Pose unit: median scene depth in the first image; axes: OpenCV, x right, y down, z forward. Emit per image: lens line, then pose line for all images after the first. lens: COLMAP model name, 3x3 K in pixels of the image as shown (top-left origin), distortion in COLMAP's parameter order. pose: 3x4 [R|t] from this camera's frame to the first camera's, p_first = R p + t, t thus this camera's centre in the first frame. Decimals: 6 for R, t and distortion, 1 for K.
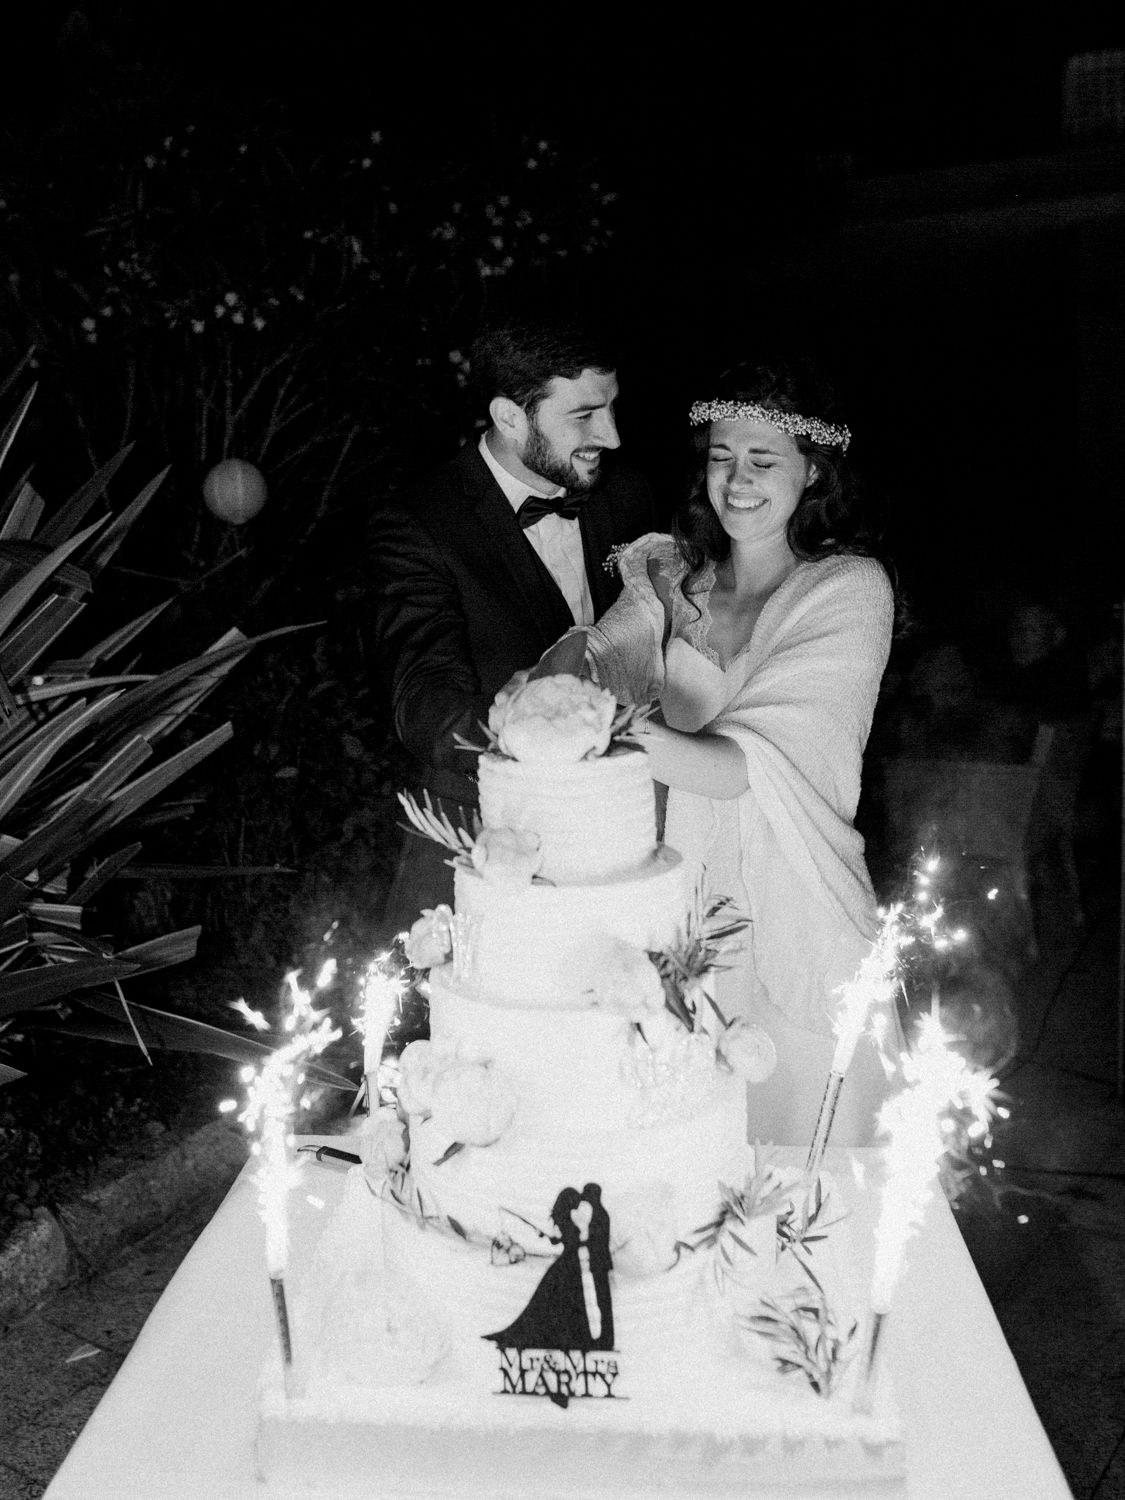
lens RADIAL K [[1169.3, 0, 562.5], [0, 1169.3, 750.0], [0, 0, 1]] dist [0.012360, 0.006512]
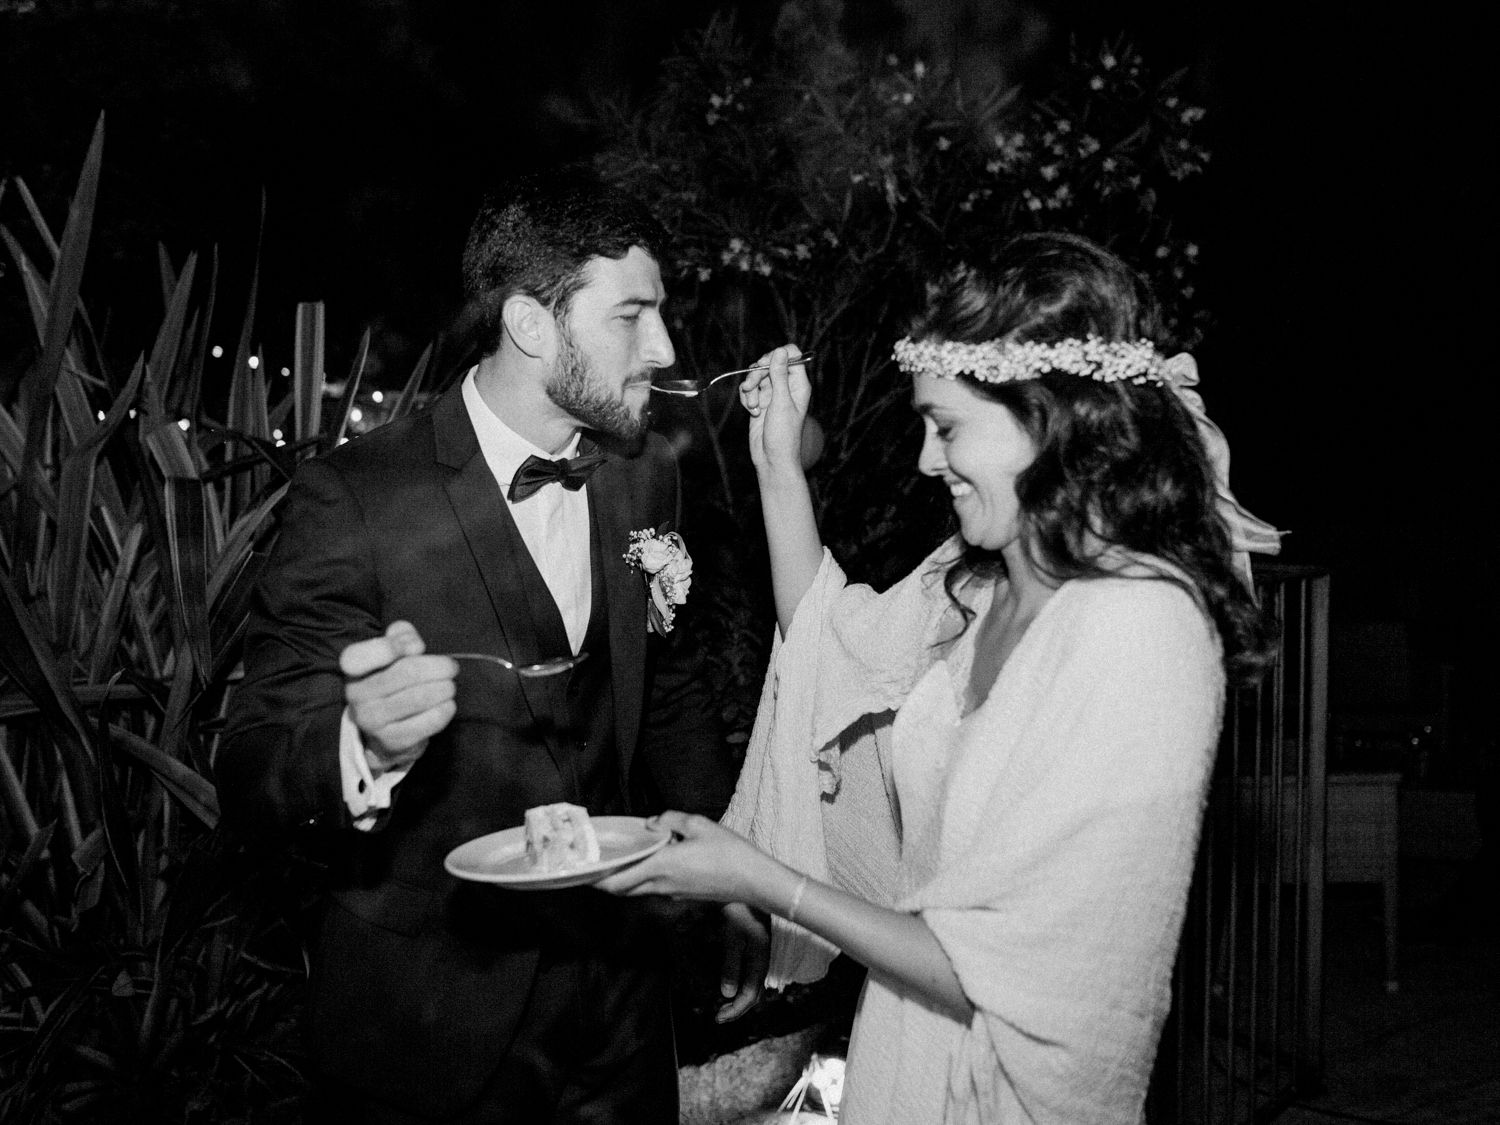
lens RADIAL K [[1169.3, 0, 750.0], [0, 1169.3, 562.5], [0, 0, 1]] dist [0.012360, 0.006512]
pose [[0.924936, 0.053545, -0.376332, 0.912952], [-0.097440, 0.990347, -0.098578, -0.347196], [0.367421, 0.127848, 0.921226, 1.526139]]
